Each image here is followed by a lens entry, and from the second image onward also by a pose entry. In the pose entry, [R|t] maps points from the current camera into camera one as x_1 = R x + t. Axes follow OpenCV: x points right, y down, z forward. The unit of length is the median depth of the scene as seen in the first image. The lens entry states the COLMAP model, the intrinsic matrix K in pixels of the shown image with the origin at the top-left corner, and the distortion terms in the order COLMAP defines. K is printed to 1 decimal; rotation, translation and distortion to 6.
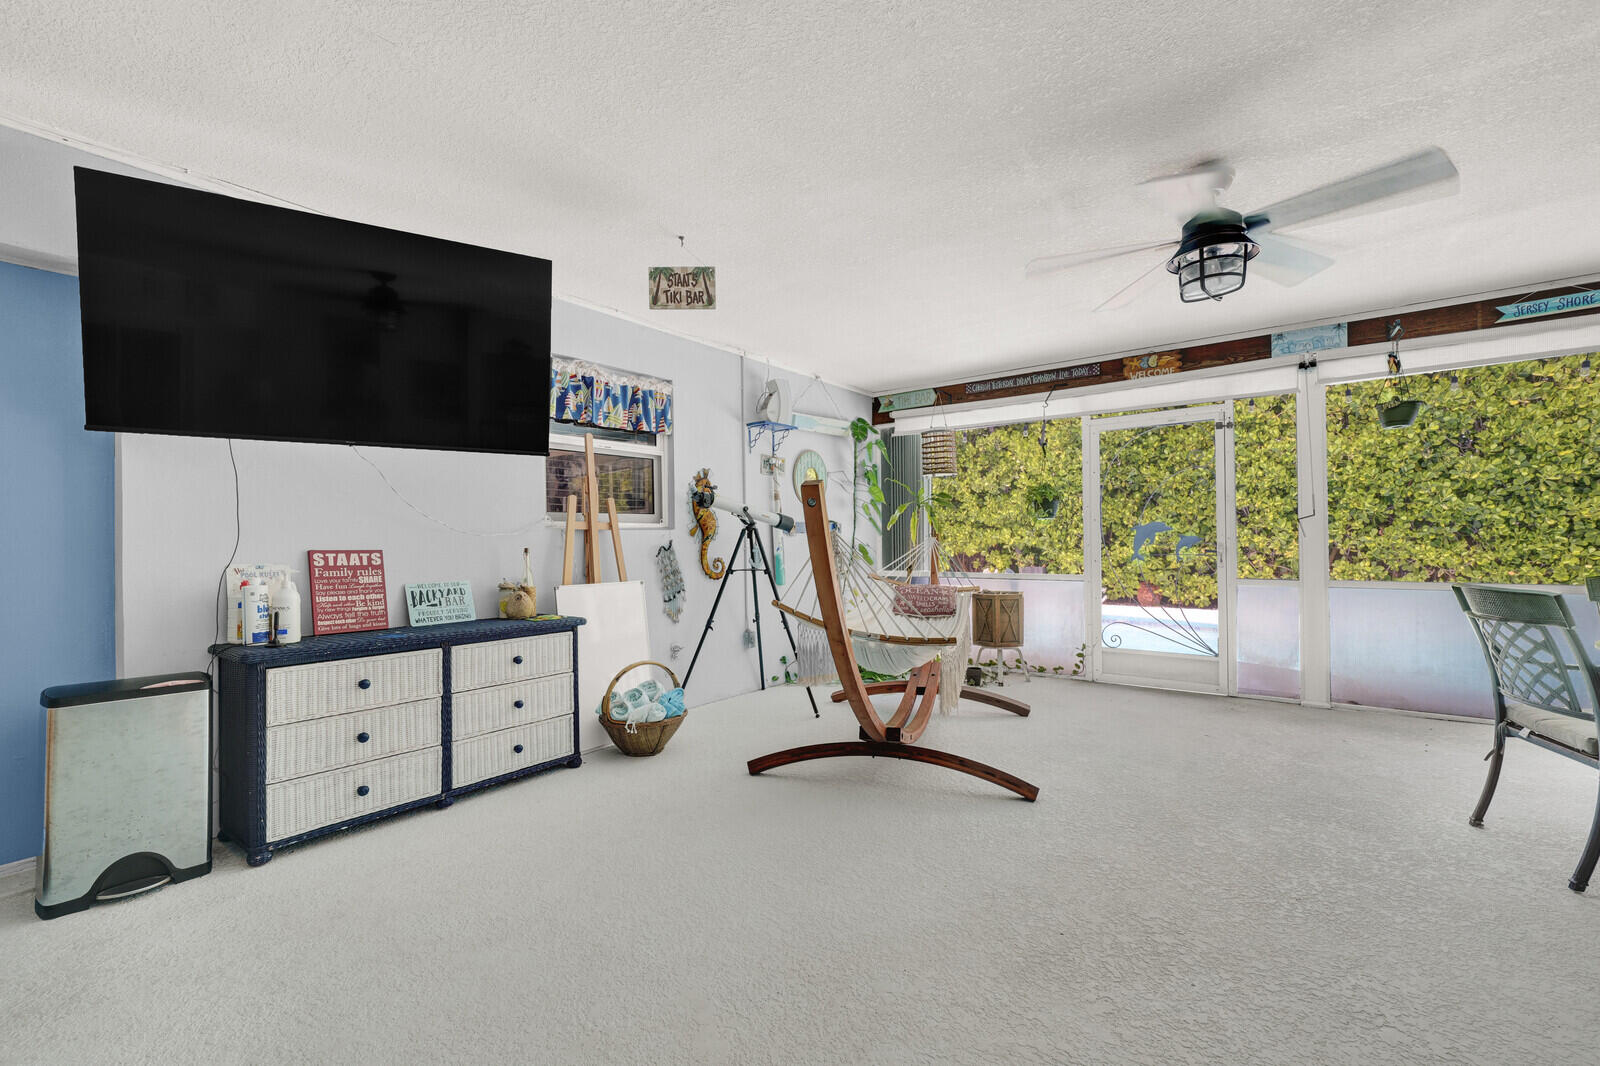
lens RADIAL K [[665.1, 0, 800.0], [0, 665.1, 533.0], [0, 0, 1]] dist [-0.001626, 0.000699]
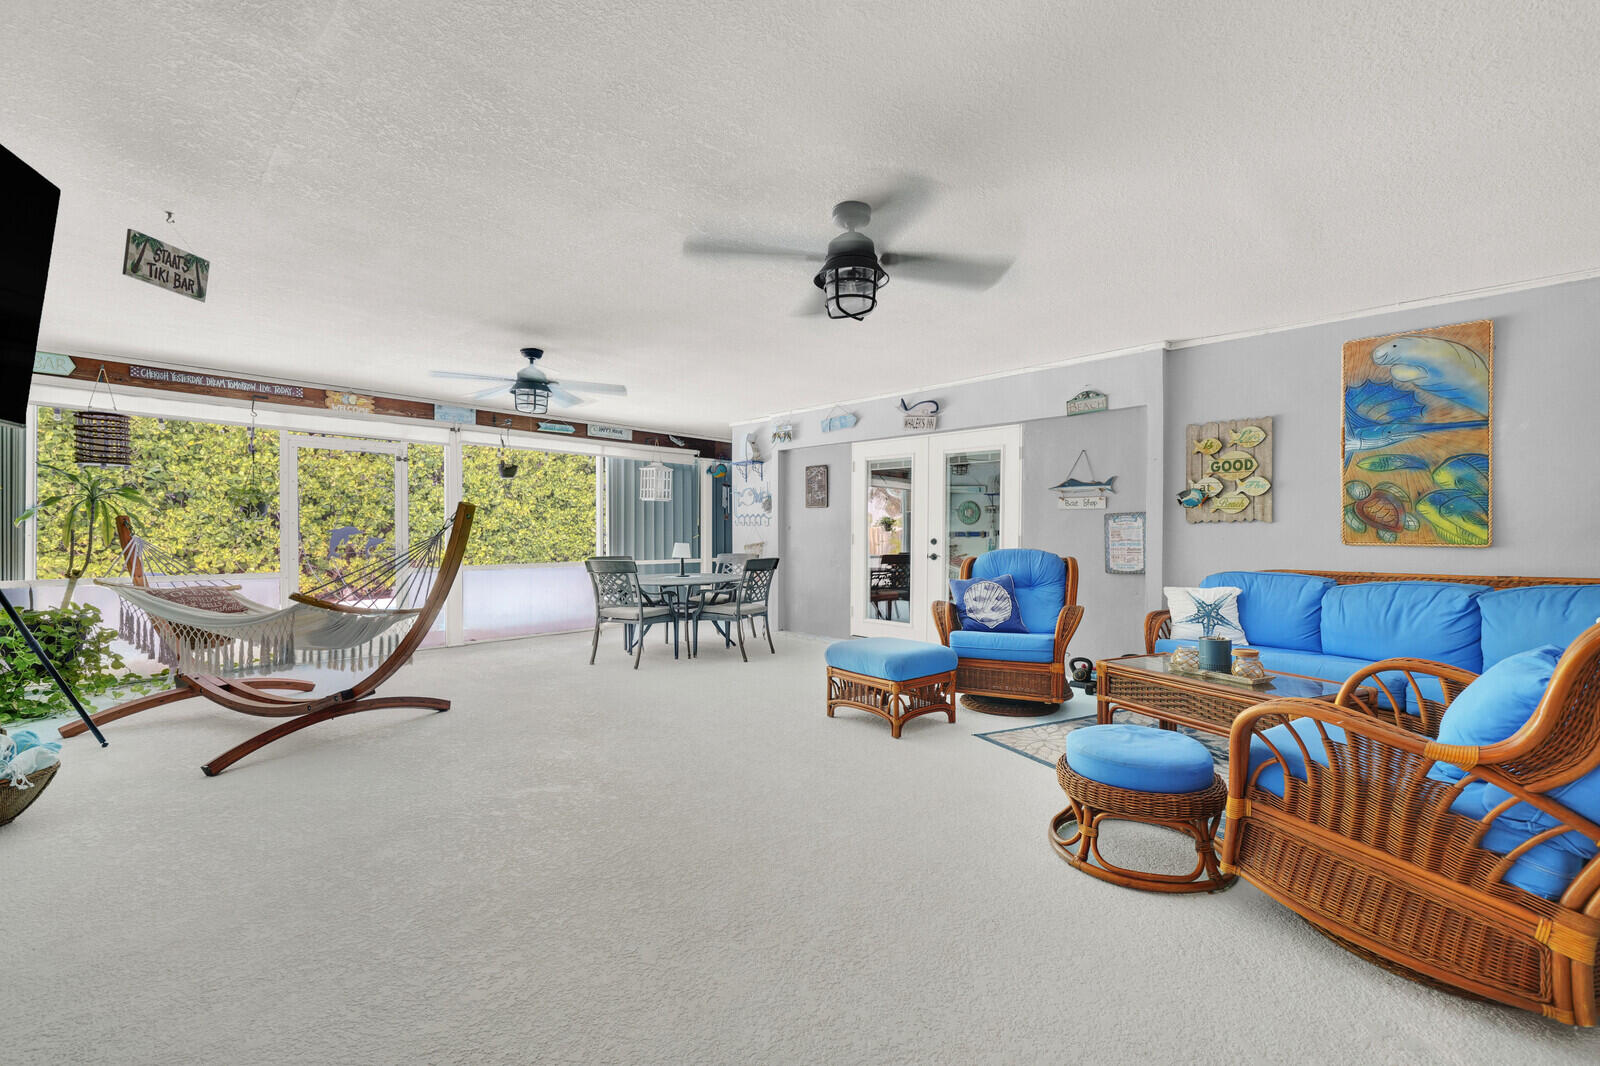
lens RADIAL K [[665.1, 0, 800.0], [0, 665.1, 533.0], [0, 0, 1]] dist [-0.001626, 0.000699]
pose [[0.109894, 0.014495, 0.993838, -0.630389], [-0.011048, 0.999850, -0.013360, 0.002560], [-0.993882, -0.009512, 0.110038, 0.013307]]
